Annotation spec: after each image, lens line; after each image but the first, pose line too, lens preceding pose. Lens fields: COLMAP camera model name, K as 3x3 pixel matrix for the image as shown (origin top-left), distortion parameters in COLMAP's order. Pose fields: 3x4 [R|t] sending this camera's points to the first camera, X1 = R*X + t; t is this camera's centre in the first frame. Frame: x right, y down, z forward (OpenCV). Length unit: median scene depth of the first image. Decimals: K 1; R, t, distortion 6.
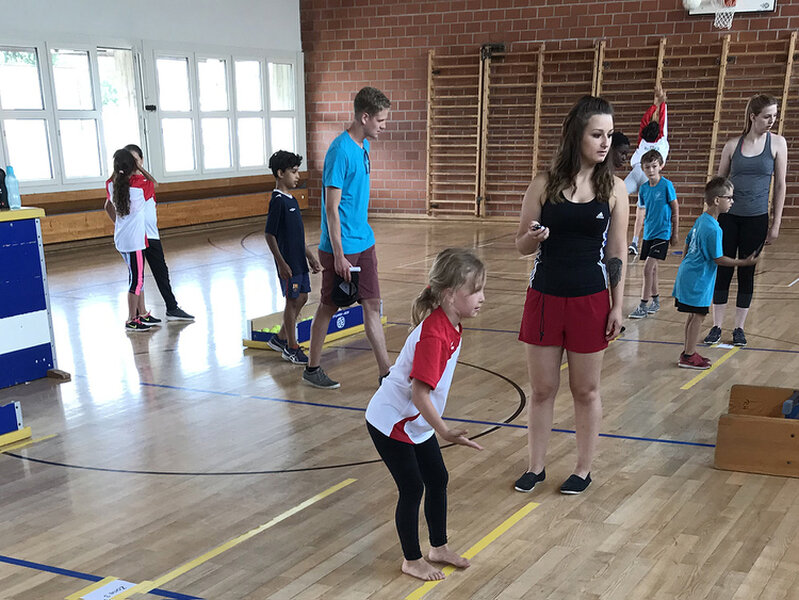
lens RADIAL K [[704.0, 0, 350.5], [0, 704.0, 300.3], [0, 0, 1]] dist [0.000517, -0.001659]
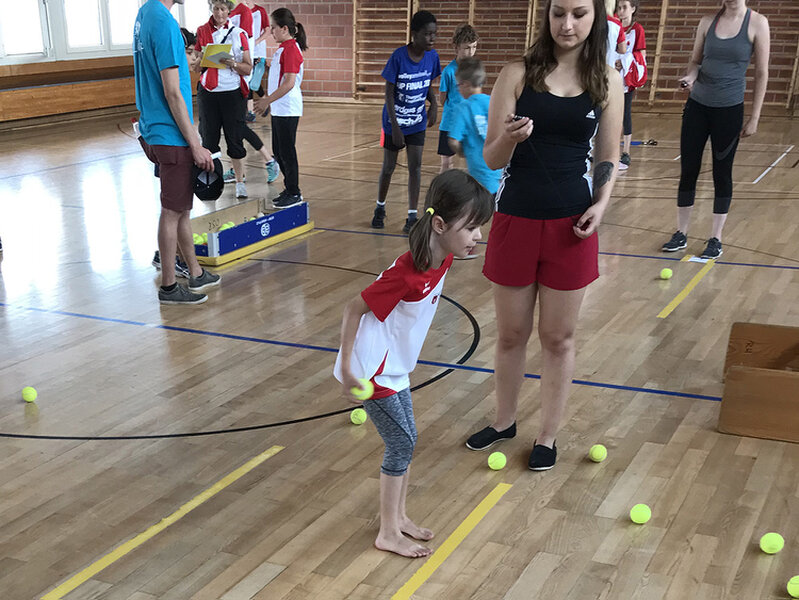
lens RADIAL K [[704.0, 0, 350.5], [0, 704.0, 300.3], [0, 0, 1]] dist [0.000517, -0.001659]
pose [[0.994286, -0.031884, 0.101878, 0.008328], [0.015021, 0.986645, 0.162190, -0.044926], [-0.105689, -0.159733, 0.981486, 0.221566]]
